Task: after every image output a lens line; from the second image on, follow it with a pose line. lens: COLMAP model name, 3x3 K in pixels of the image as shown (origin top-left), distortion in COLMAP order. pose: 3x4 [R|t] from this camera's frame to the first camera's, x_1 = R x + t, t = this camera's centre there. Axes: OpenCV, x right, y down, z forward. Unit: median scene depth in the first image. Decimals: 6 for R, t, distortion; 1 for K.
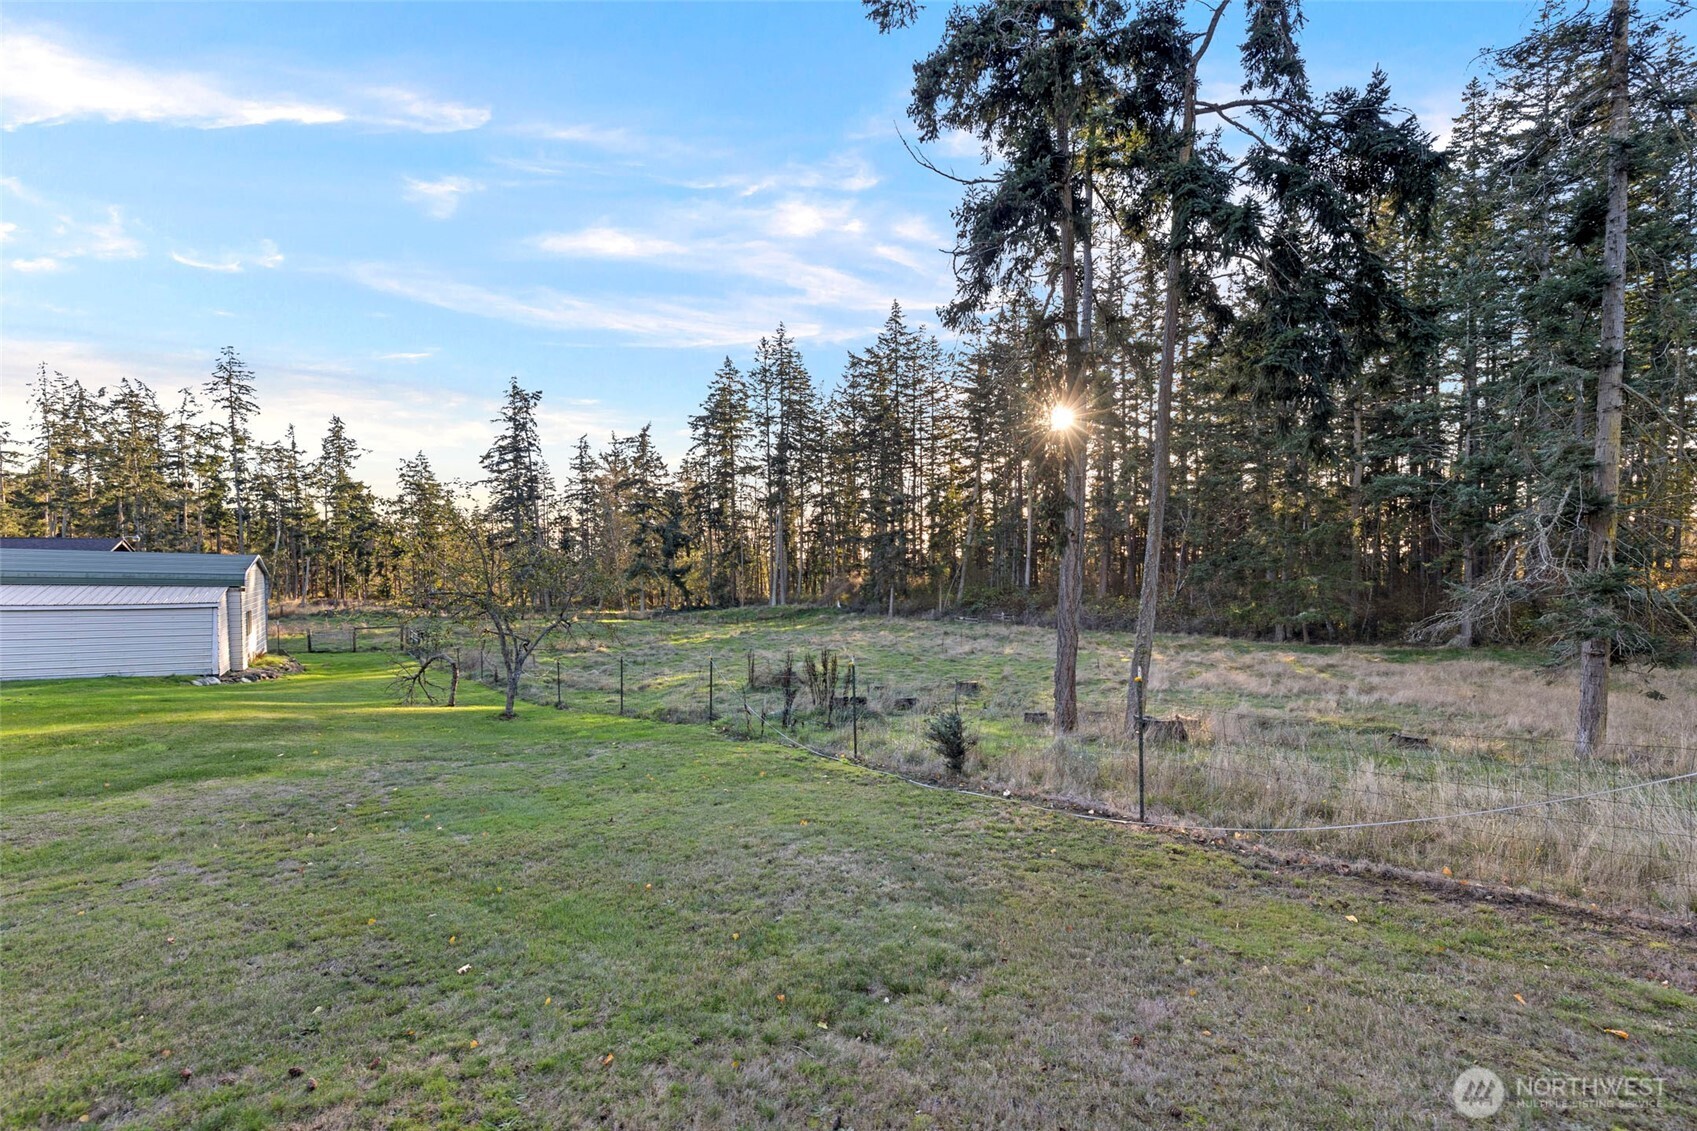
lens RADIAL K [[763.5, 0, 848.5], [0, 763.5, 565.5], [0, 0, 1]] dist [0.000855, 0.000230]
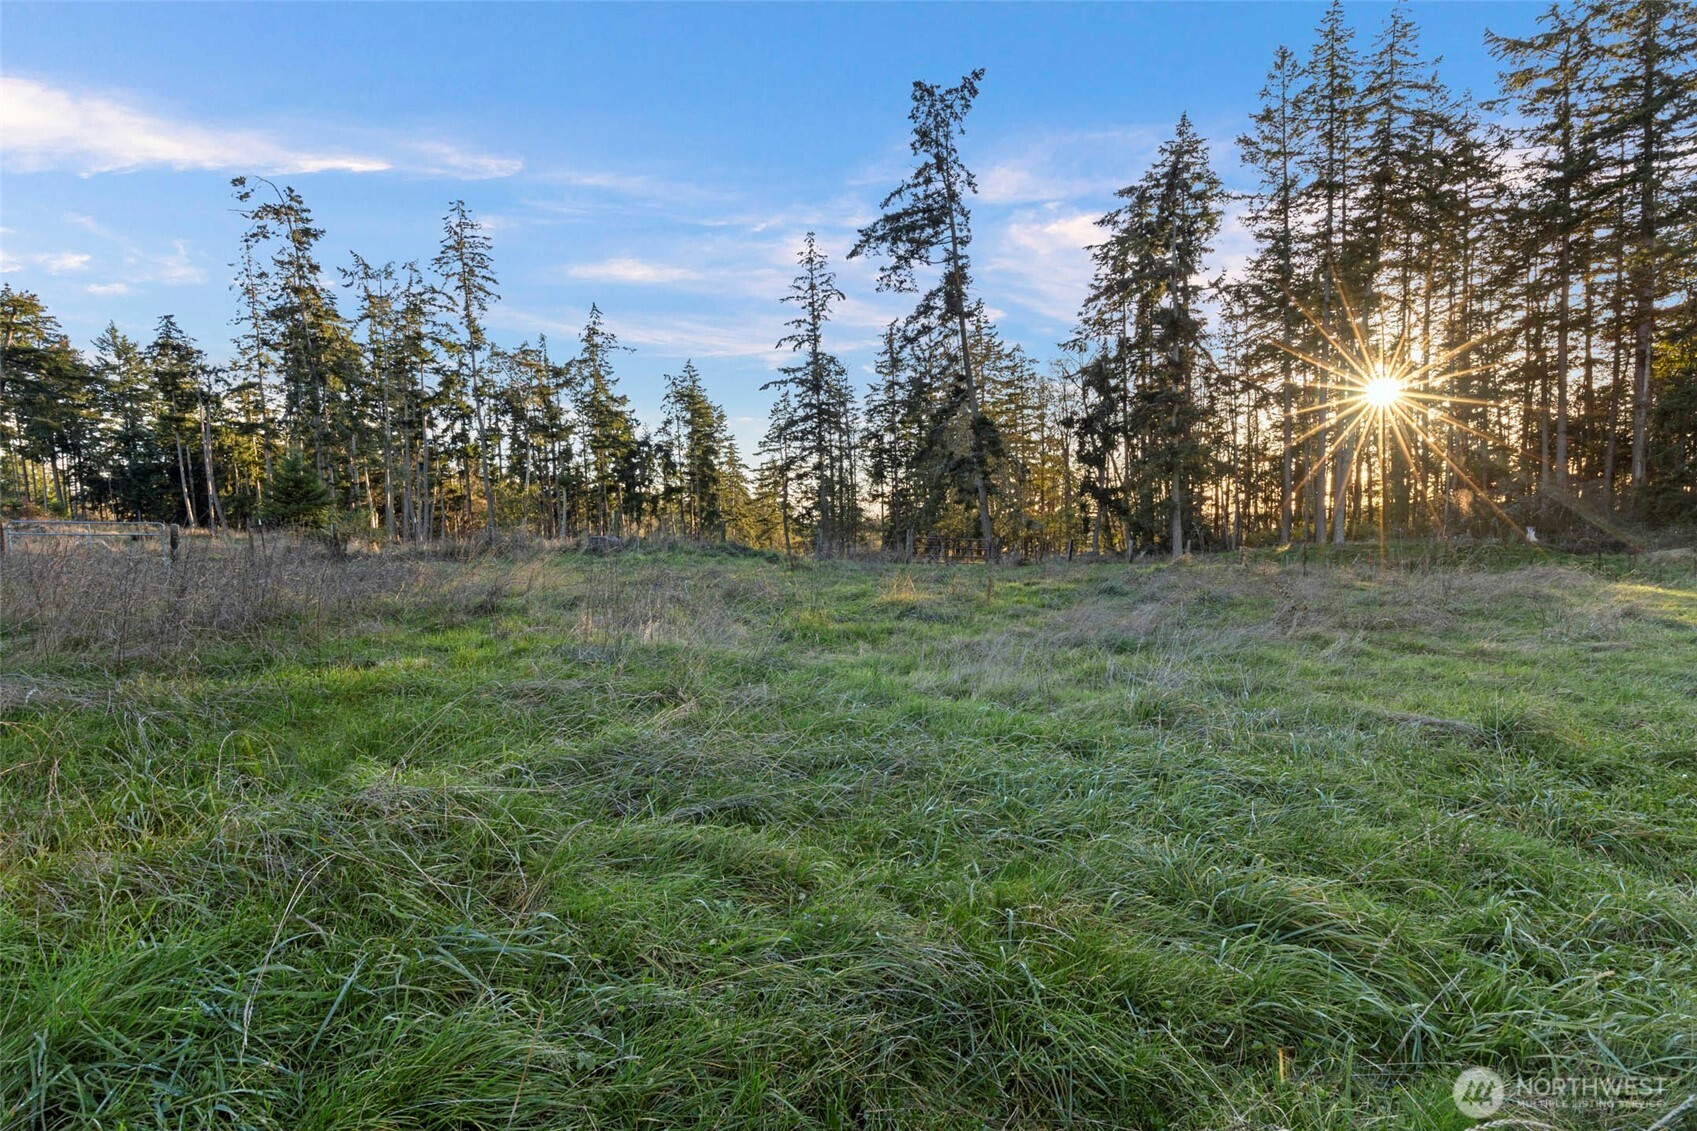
lens RADIAL K [[758.2, 0, 853.1], [0, 758.2, 549.1], [0, 0, 1]] dist [0.000530, -0.000073]
pose [[0.964669, -0.014534, -0.263064, -0.256985], [0.023530, 0.999240, 0.031078, 0.028014], [0.262412, -0.036170, 0.964278, 0.380013]]
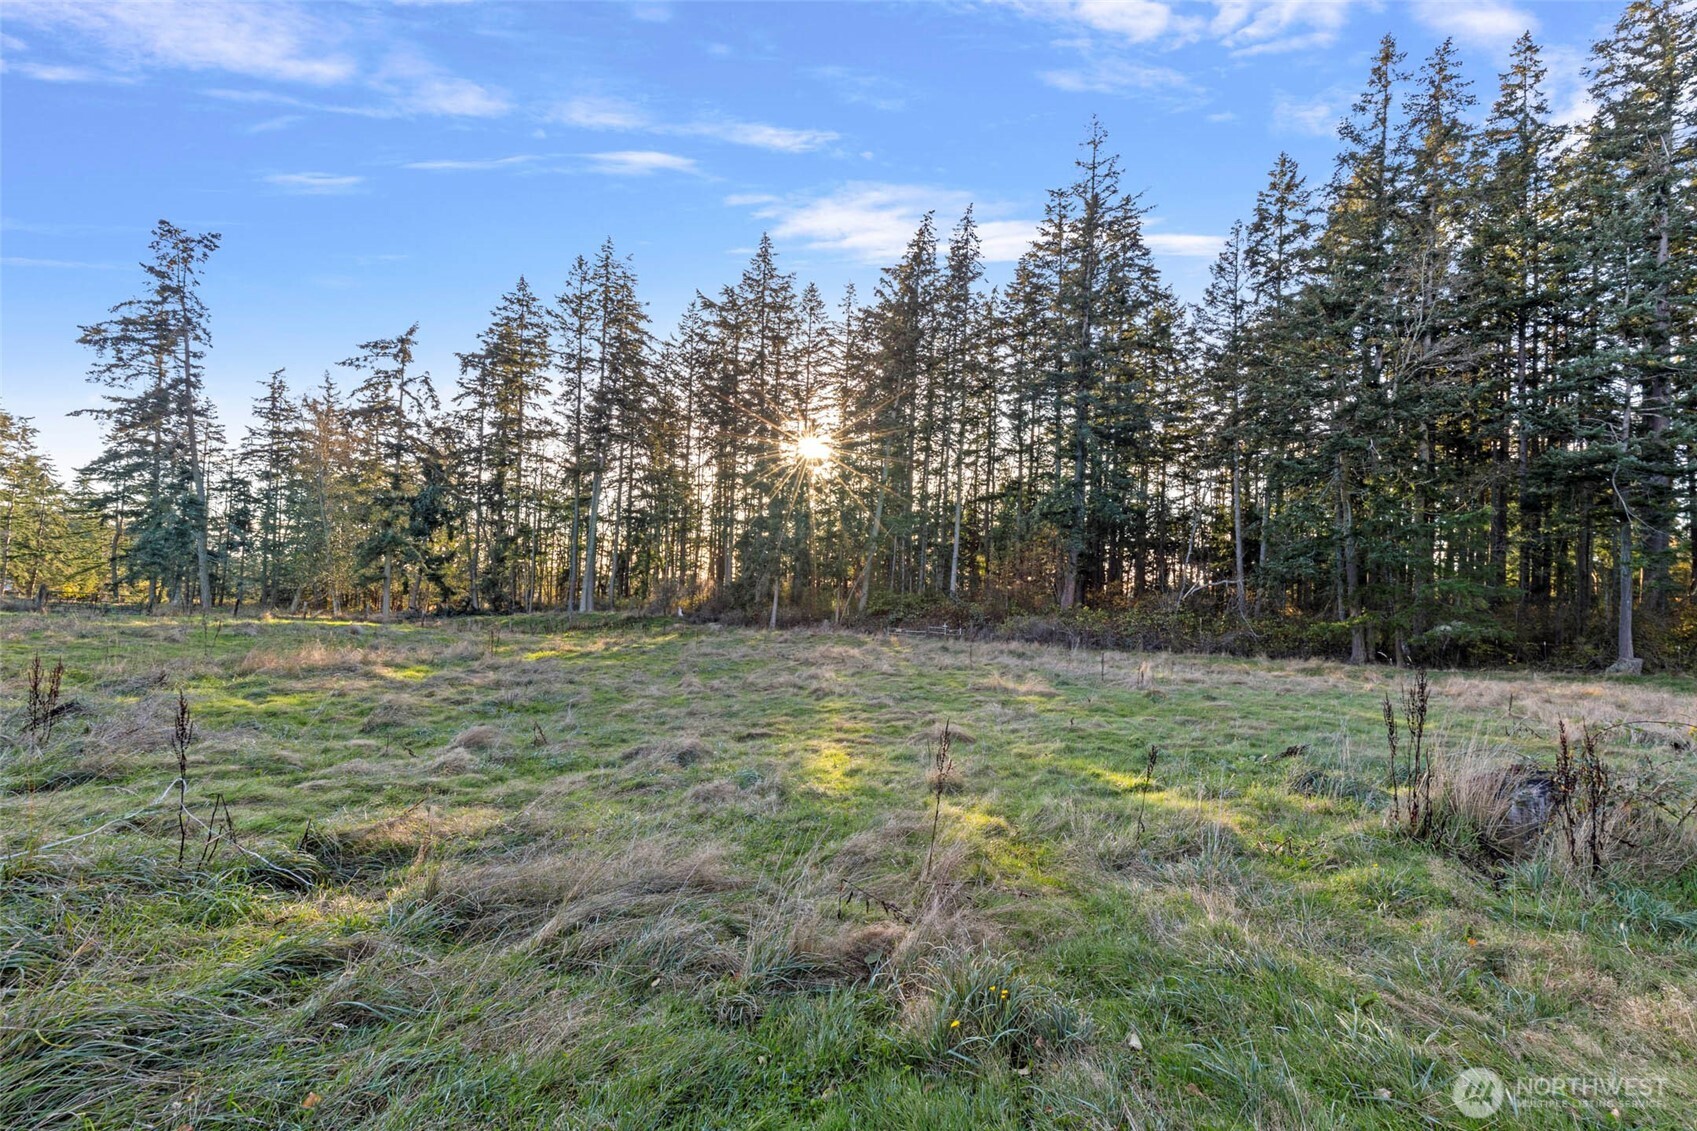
lens RADIAL K [[753.9, 0, 853.7], [0, 753.9, 570.0], [0, 0, 1]] dist [-0.001887, 0.000282]
pose [[0.941576, 0.049443, 0.333151, -0.085133], [-0.042117, 0.998686, -0.029182, 0.019977], [-0.334157, 0.013446, 0.942422, 0.204372]]
